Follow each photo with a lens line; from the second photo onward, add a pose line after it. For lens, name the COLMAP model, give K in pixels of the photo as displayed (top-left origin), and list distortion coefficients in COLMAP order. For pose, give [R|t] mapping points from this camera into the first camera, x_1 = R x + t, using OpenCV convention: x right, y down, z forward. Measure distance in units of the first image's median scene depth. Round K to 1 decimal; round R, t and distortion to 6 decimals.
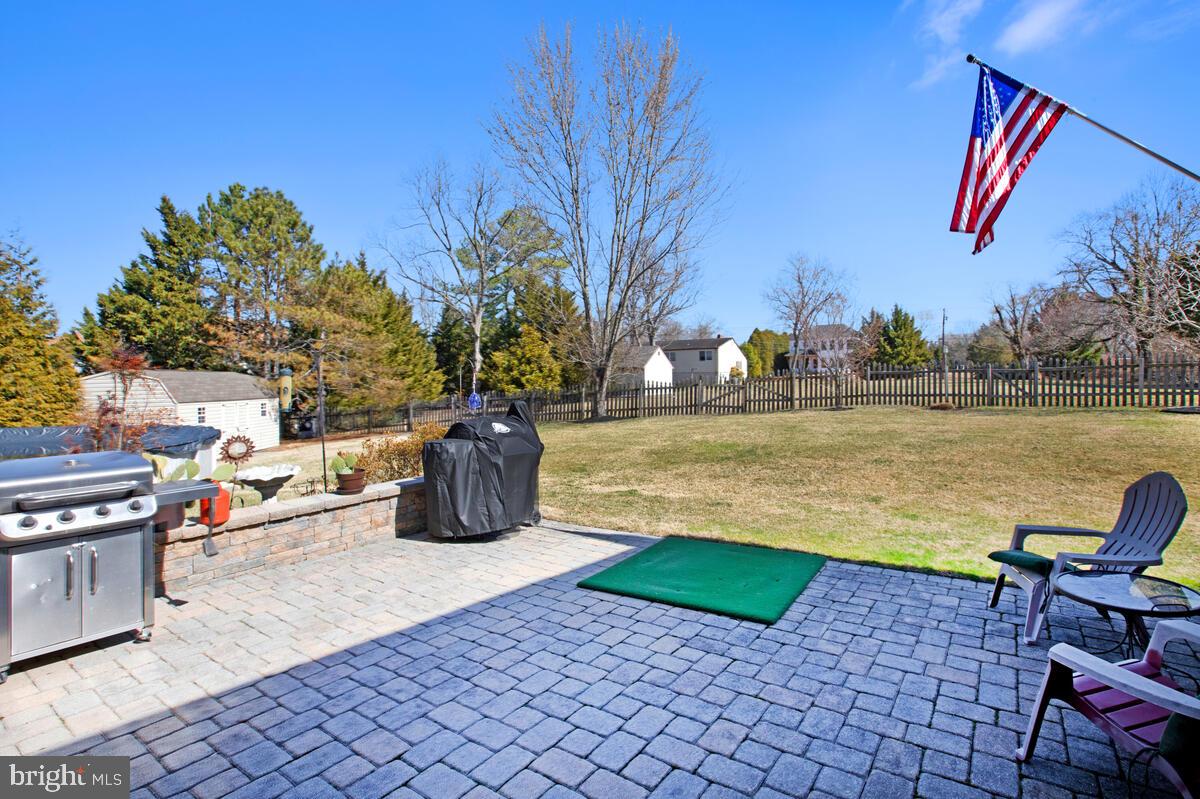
lens RADIAL K [[597.5, 0, 597.8], [0, 597.5, 373.0], [0, 0, 1]] dist [-0.001246, 0.000697]
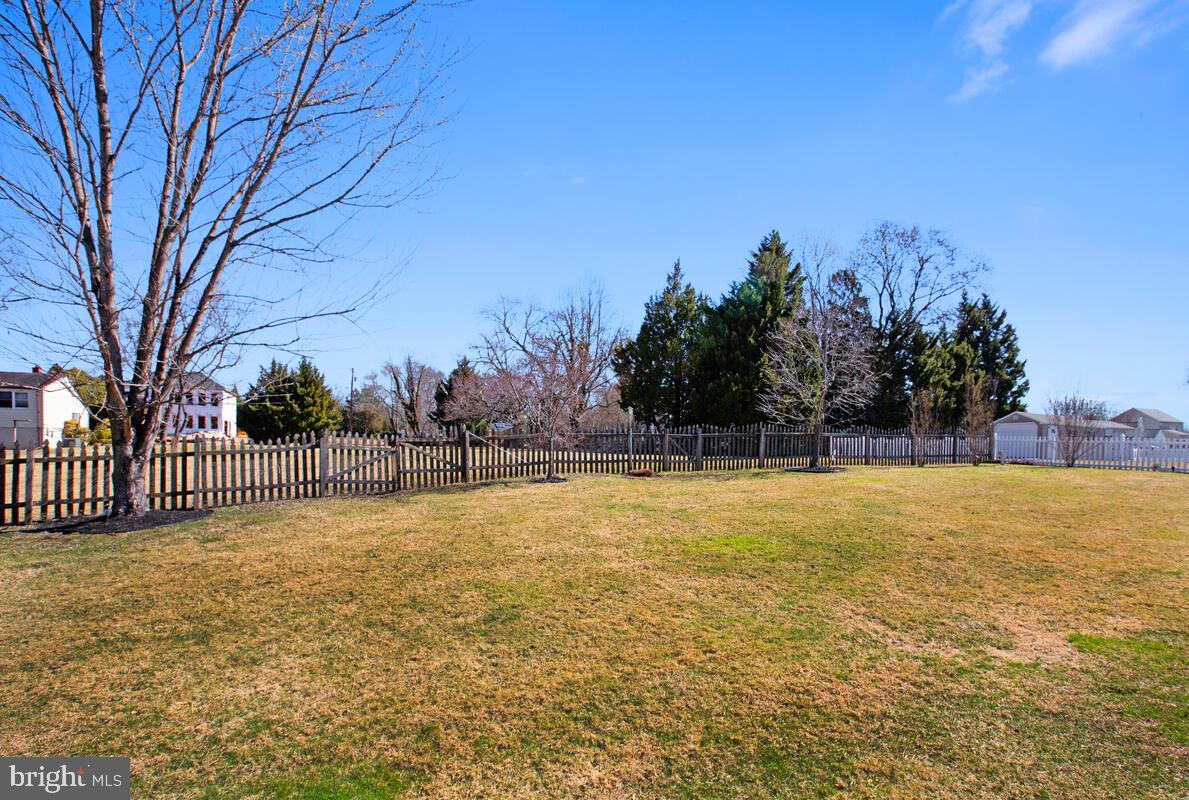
lens RADIAL K [[645.1, 0, 594.5], [0, 645.1, 400.0], [0, 0, 1]] dist [0.051964, -0.000313]
pose [[0.512173, 0.075413, 0.855565, -0.088681], [-0.024310, 0.997012, -0.073328, 0.005663], [-0.858538, 0.016758, 0.512475, 0.169986]]
